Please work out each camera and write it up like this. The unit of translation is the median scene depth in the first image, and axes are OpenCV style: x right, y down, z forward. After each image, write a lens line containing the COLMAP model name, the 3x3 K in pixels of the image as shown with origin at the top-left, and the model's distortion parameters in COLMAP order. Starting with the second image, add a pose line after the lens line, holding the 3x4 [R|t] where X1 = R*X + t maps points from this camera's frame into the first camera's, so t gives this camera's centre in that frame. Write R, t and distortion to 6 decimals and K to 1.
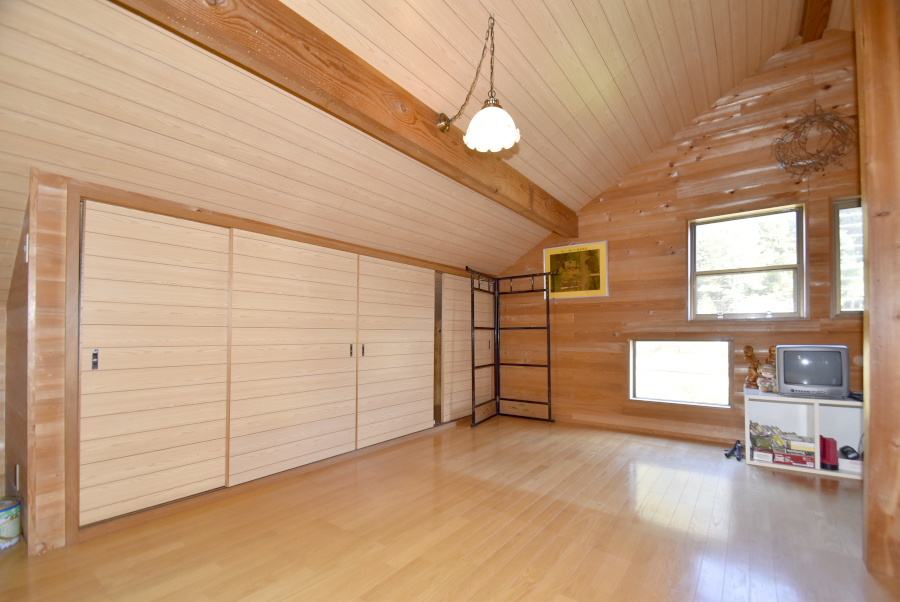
lens RADIAL K [[399.9, 0, 459.7], [0, 399.9, 331.4], [0, 0, 1]] dist [0.003093, -0.009603]
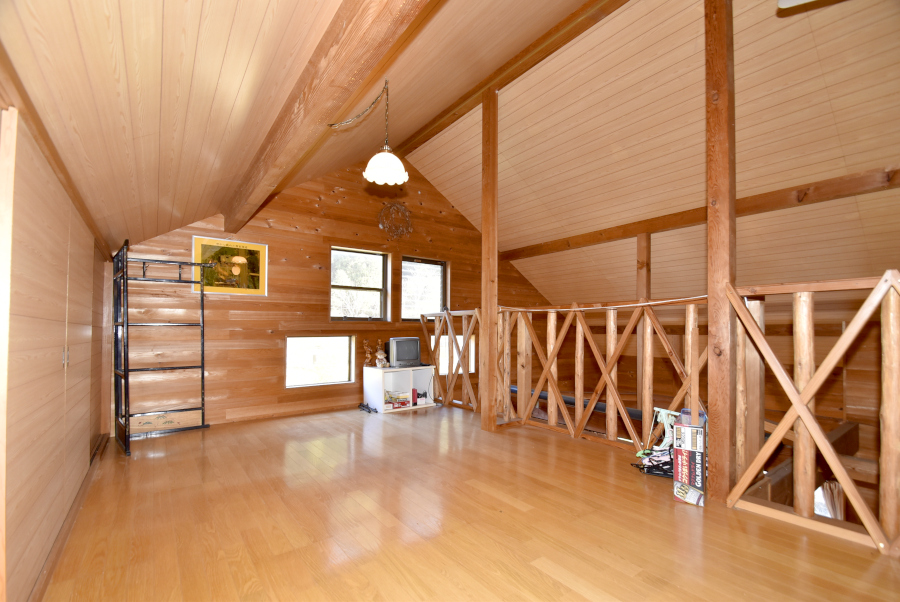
lens RADIAL K [[399.9, 0, 459.7], [0, 399.9, 331.4], [0, 0, 1]] dist [0.003093, -0.009603]
pose [[0.278434, -0.001419, 0.960454, -0.562460], [-0.004849, 0.999984, 0.002883, 0.001346], [-0.960443, -0.005460, 0.278422, 0.215448]]
